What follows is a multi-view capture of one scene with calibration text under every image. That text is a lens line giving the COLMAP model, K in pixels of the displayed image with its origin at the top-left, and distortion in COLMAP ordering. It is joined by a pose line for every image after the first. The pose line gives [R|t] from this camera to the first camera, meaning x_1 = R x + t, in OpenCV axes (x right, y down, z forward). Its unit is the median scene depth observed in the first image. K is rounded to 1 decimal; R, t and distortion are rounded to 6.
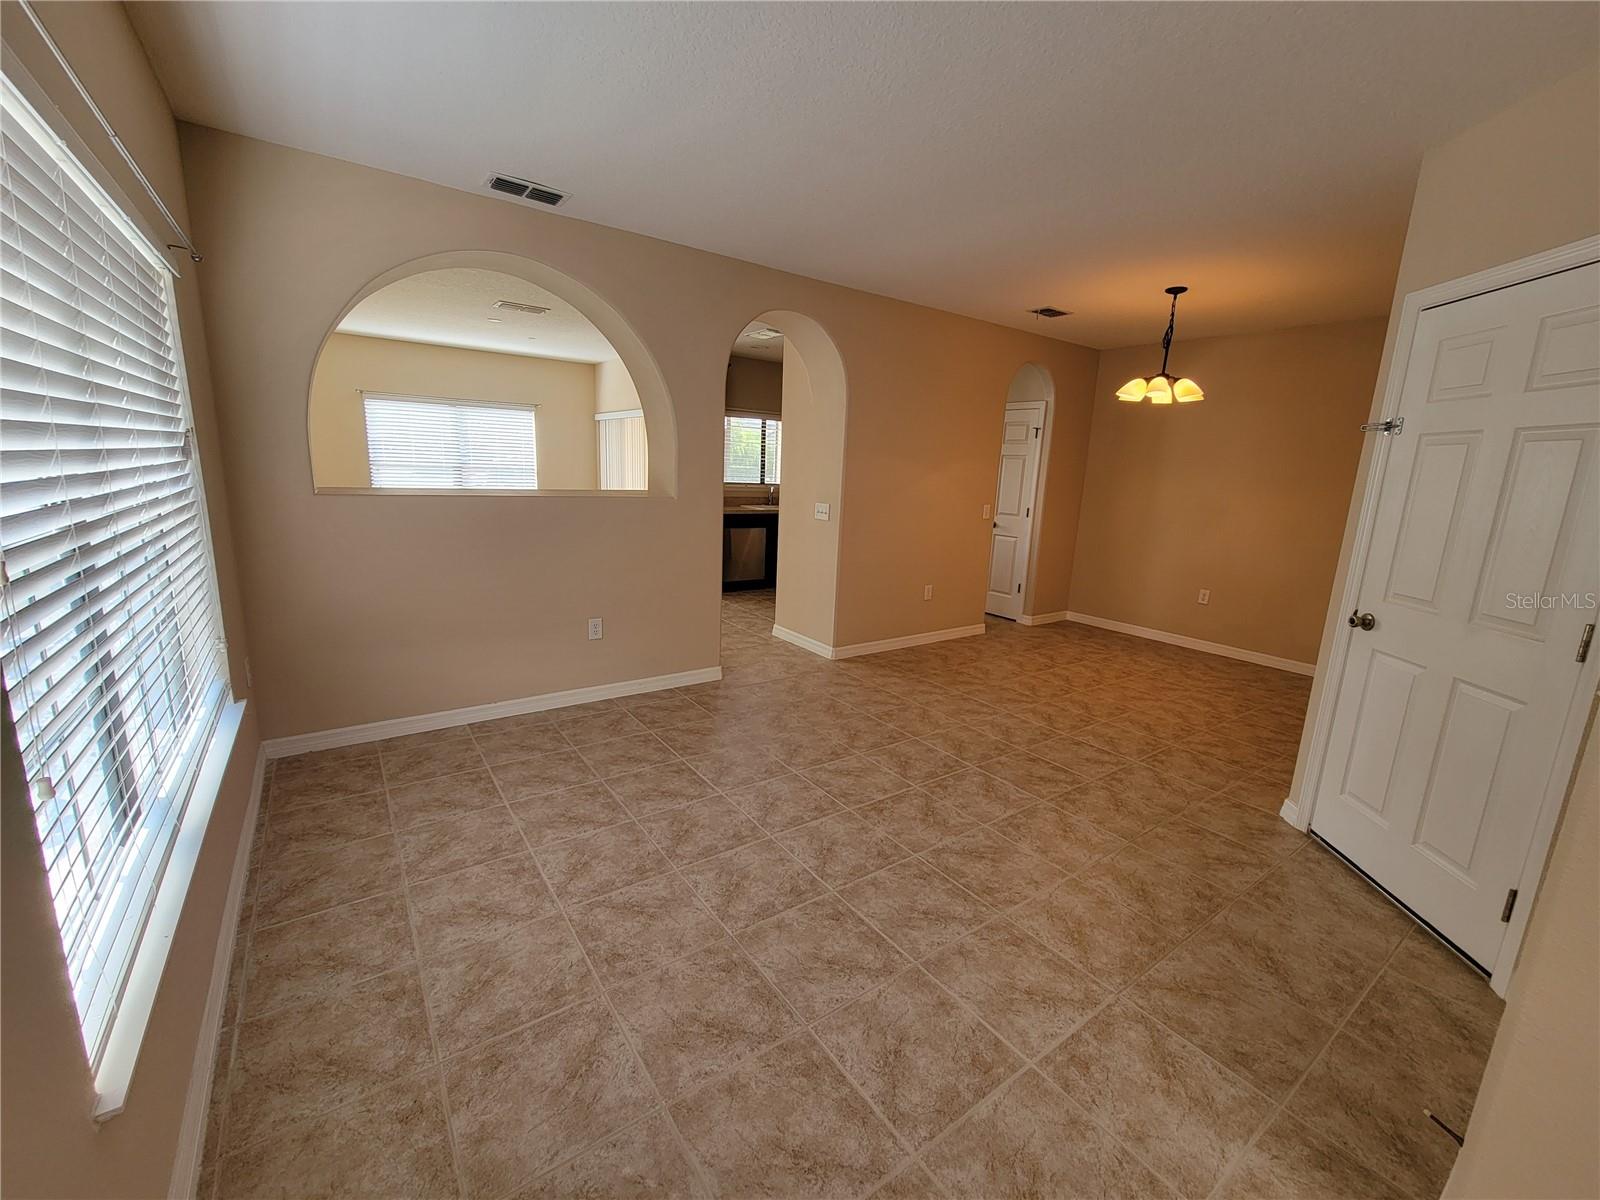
lens RADIAL K [[654.0, 0, 806.0], [0, 654.0, 599.3], [0, 0, 1]] dist [-0.004118, 0.001022]
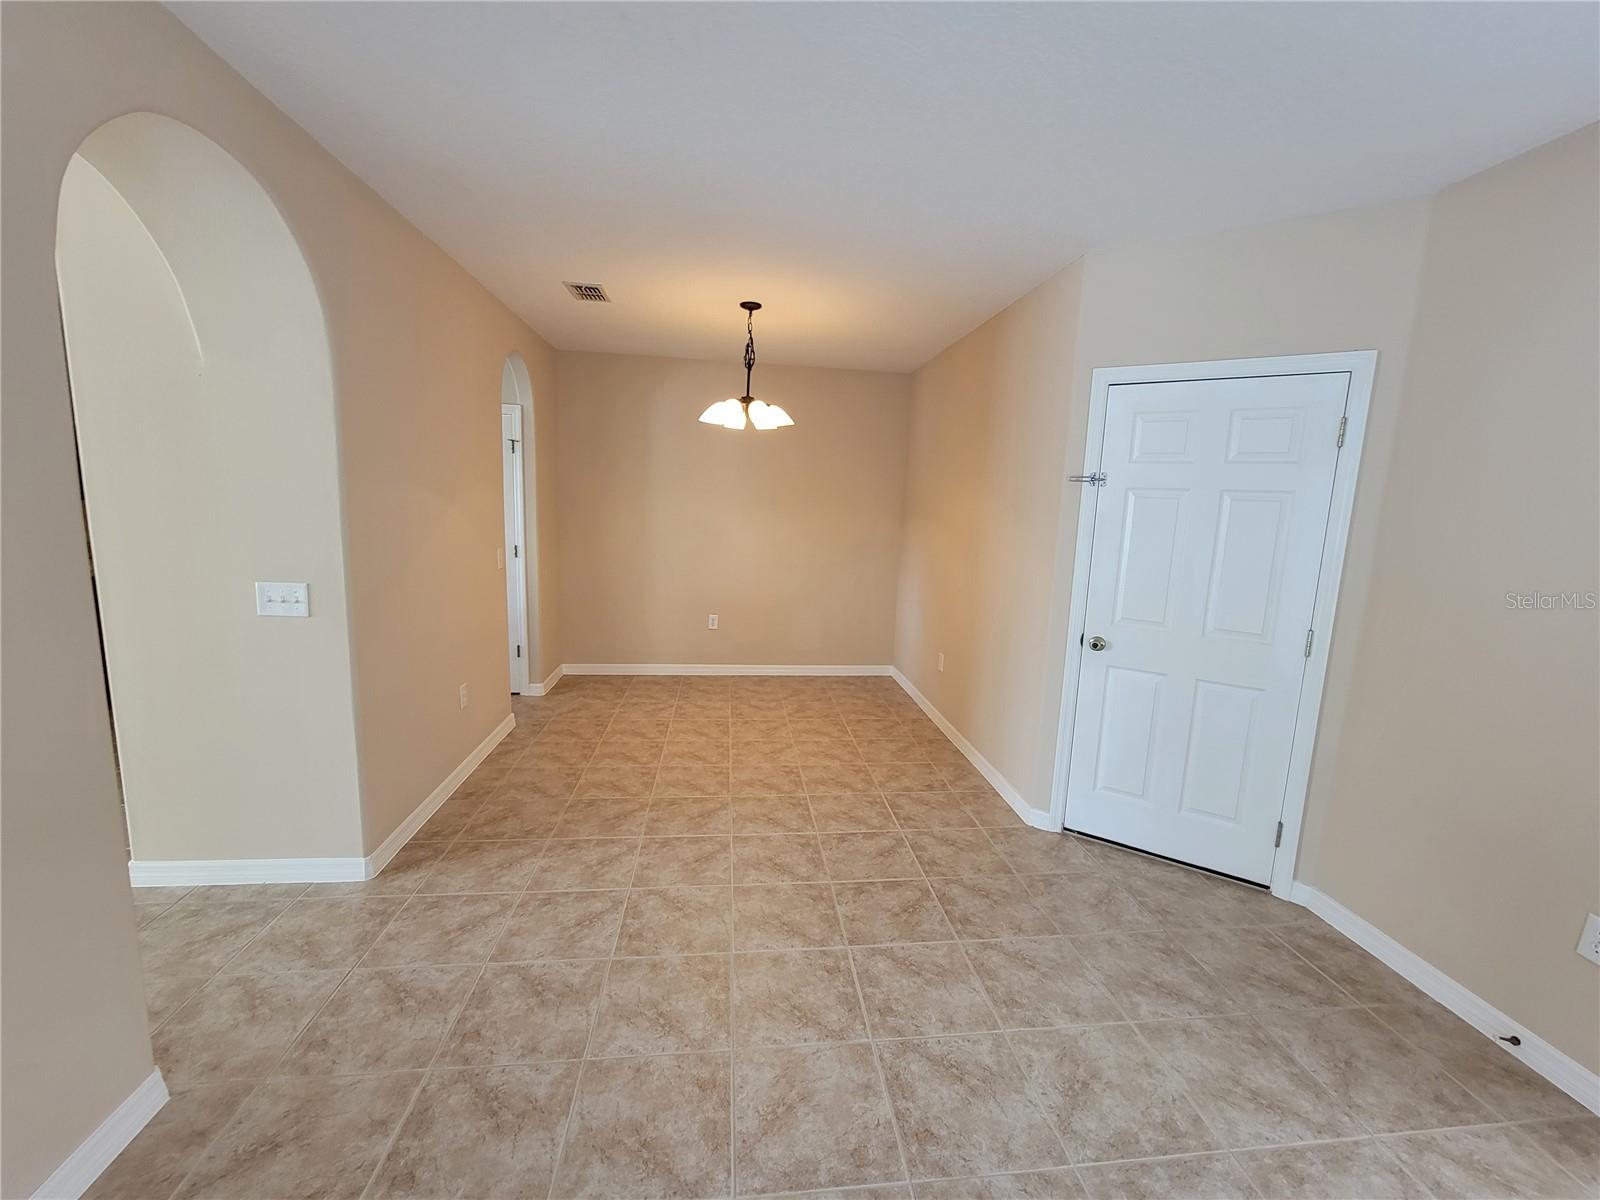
lens RADIAL K [[654.0, 0, 805.9], [0, 654.0, 603.0], [0, 0, 1]] dist [-0.004118, 0.001022]
pose [[0.482787, -0.156414, 0.861656, -0.274103], [0.156623, 0.983478, 0.090772, -0.155683], [-0.861618, 0.091132, 0.499309, 0.586147]]
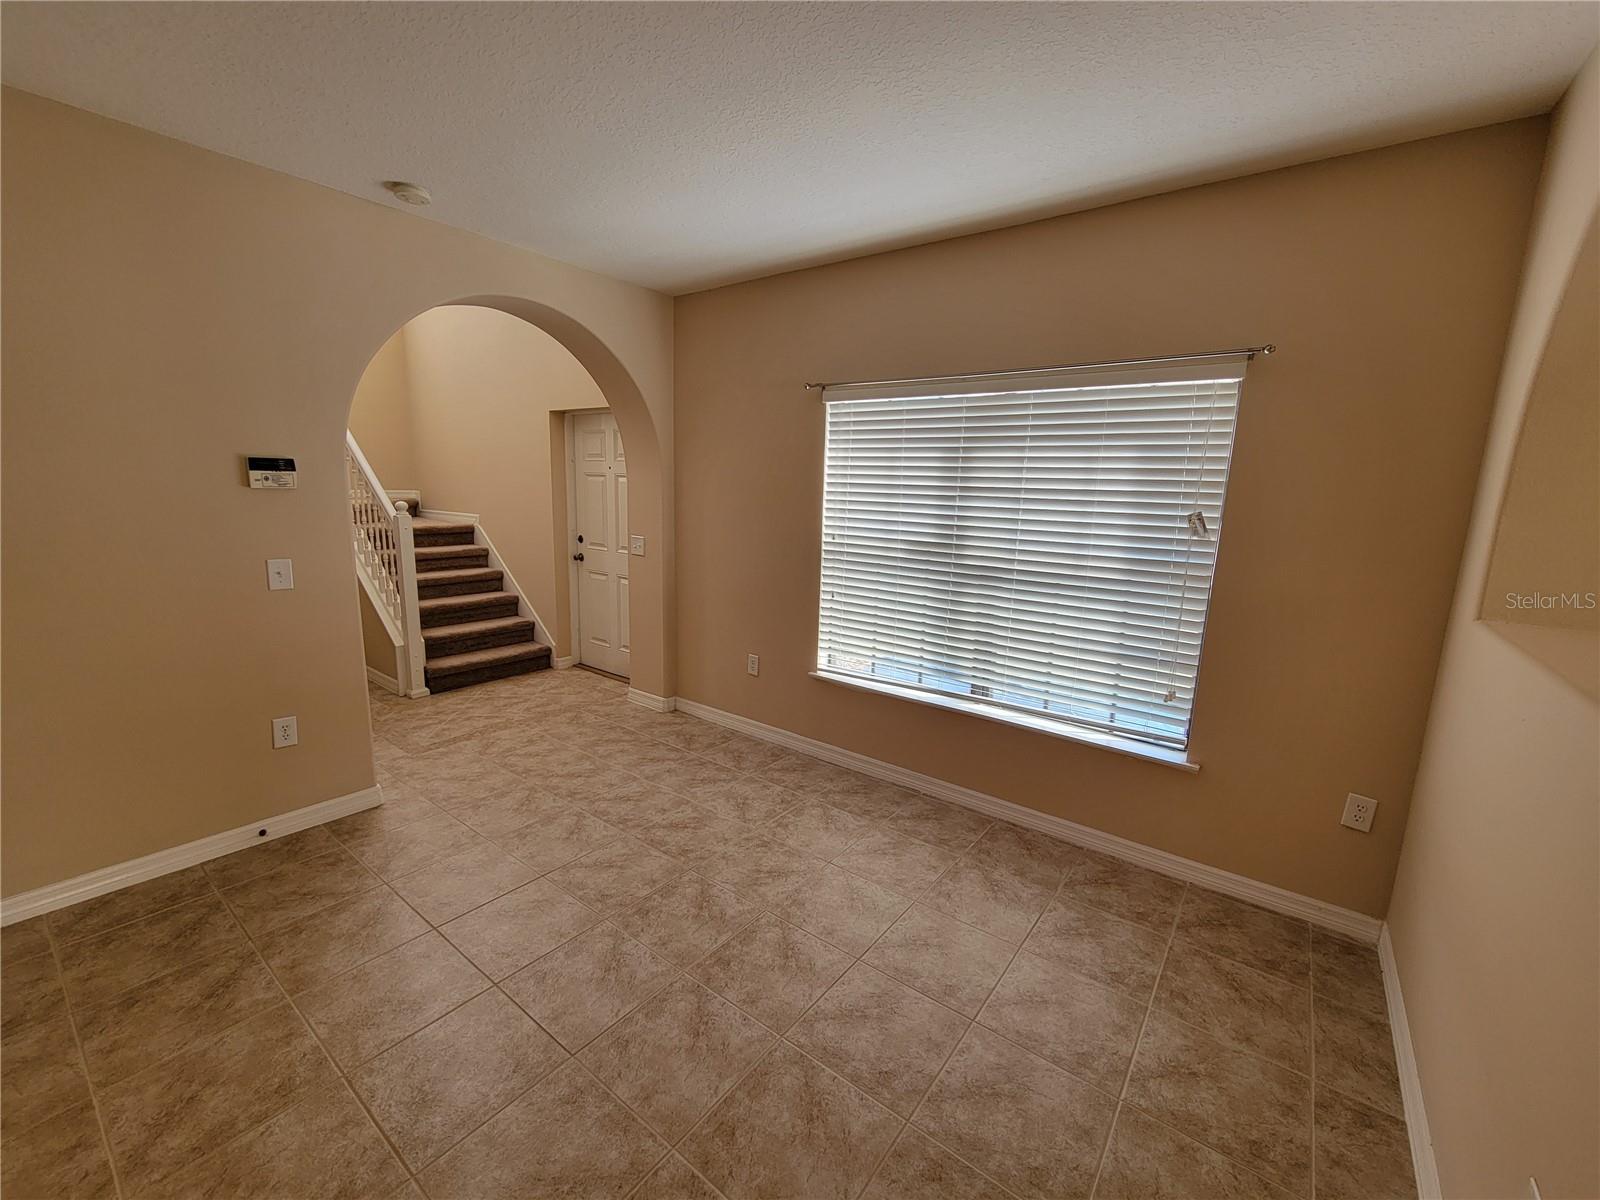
lens RADIAL K [[654.0, 0, 806.8], [0, 654.0, 602.6], [0, 0, 1]] dist [-0.004118, 0.001022]
pose [[-0.952412, -0.015811, -0.304402, 0.037288], [-0.128558, 0.926323, 0.354116, -0.255427], [0.276376, 0.376398, -0.884274, 1.112191]]
